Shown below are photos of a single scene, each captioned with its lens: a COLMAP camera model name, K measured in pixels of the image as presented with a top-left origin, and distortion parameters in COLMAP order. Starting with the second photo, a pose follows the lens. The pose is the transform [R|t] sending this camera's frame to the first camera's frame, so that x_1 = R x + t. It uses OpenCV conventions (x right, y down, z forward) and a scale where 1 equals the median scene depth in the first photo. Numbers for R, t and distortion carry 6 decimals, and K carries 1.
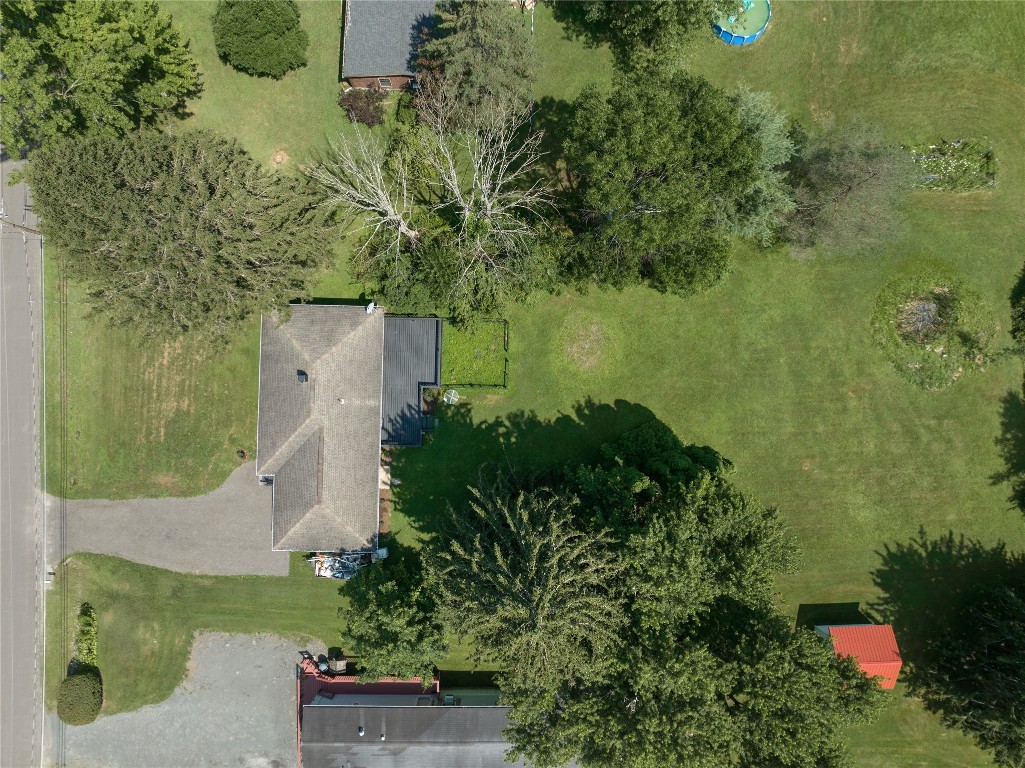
lens RADIAL K [[720.4, 0, 512.5], [0, 720.4, 384.0], [0, 0, 1]] dist [-0.049362, 0.026835]
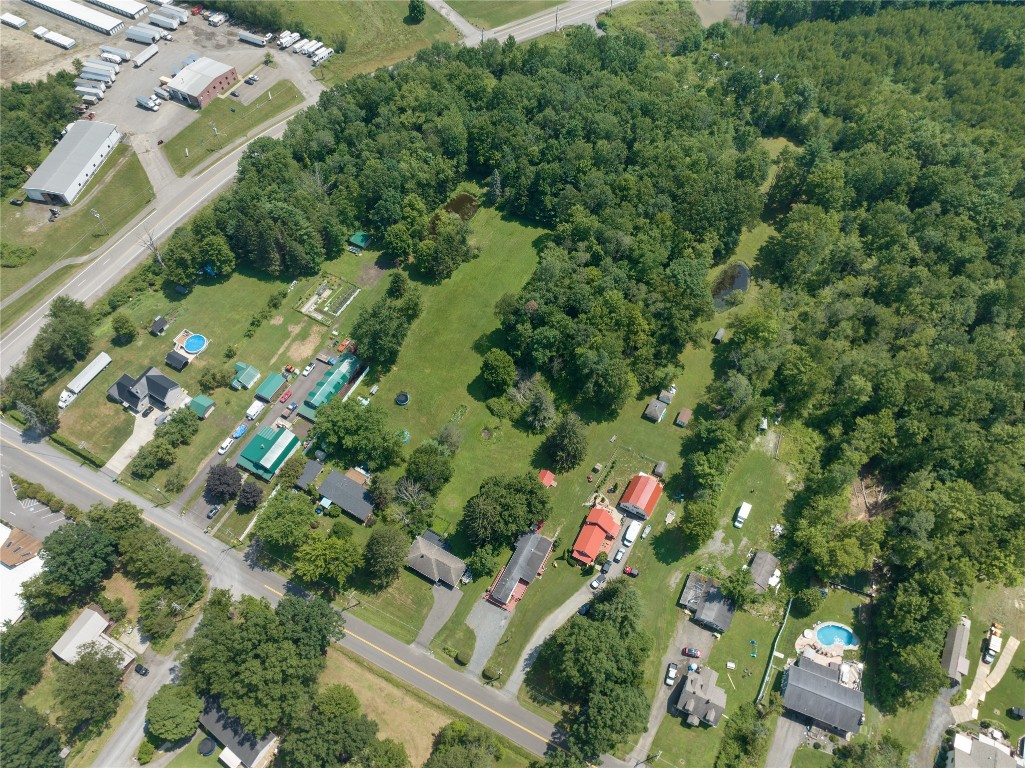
lens RADIAL K [[720.4, 0, 512.5], [0, 720.4, 384.0], [0, 0, 1]] dist [-0.049362, 0.026835]
pose [[0.470775, -0.742305, 0.476818, -1.184684], [0.882023, 0.408355, -0.235122, 0.938872], [-0.020179, 0.531254, 0.846973, -2.826312]]
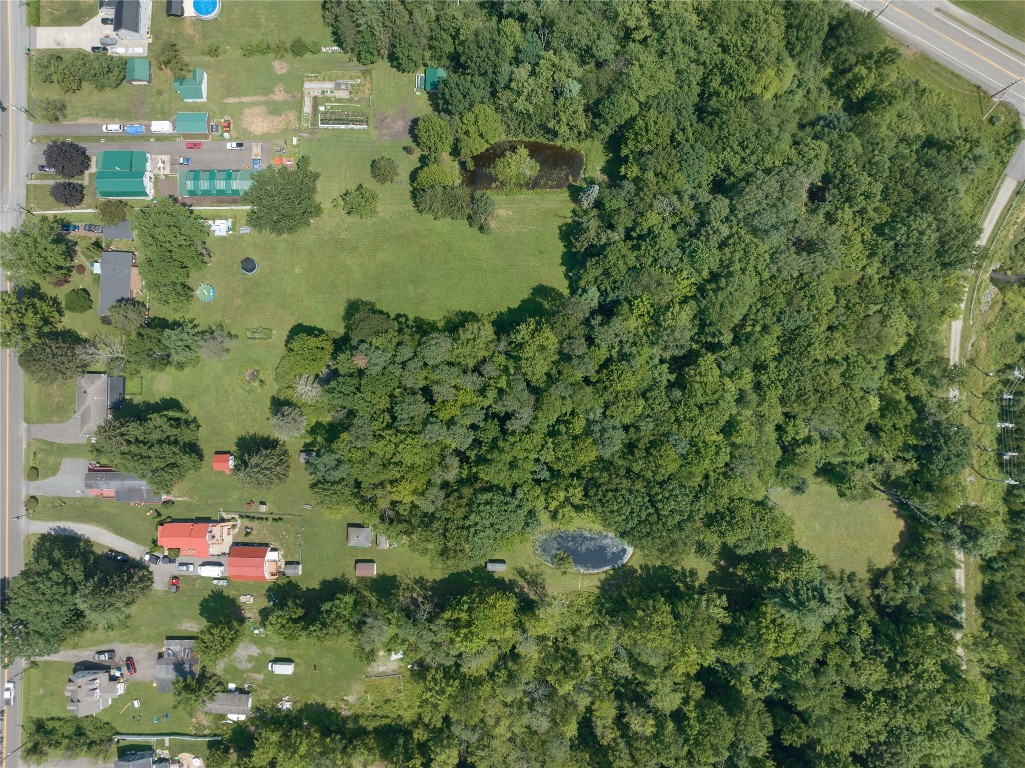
lens RADIAL K [[720.4, 0, 512.5], [0, 720.4, 384.0], [0, 0, 1]] dist [-0.049362, 0.026835]
pose [[0.999973, -0.003117, -0.006623, 2.005032], [0.003138, 0.999990, 0.003171, -0.057329], [0.006613, -0.003192, 0.999973, -2.805103]]
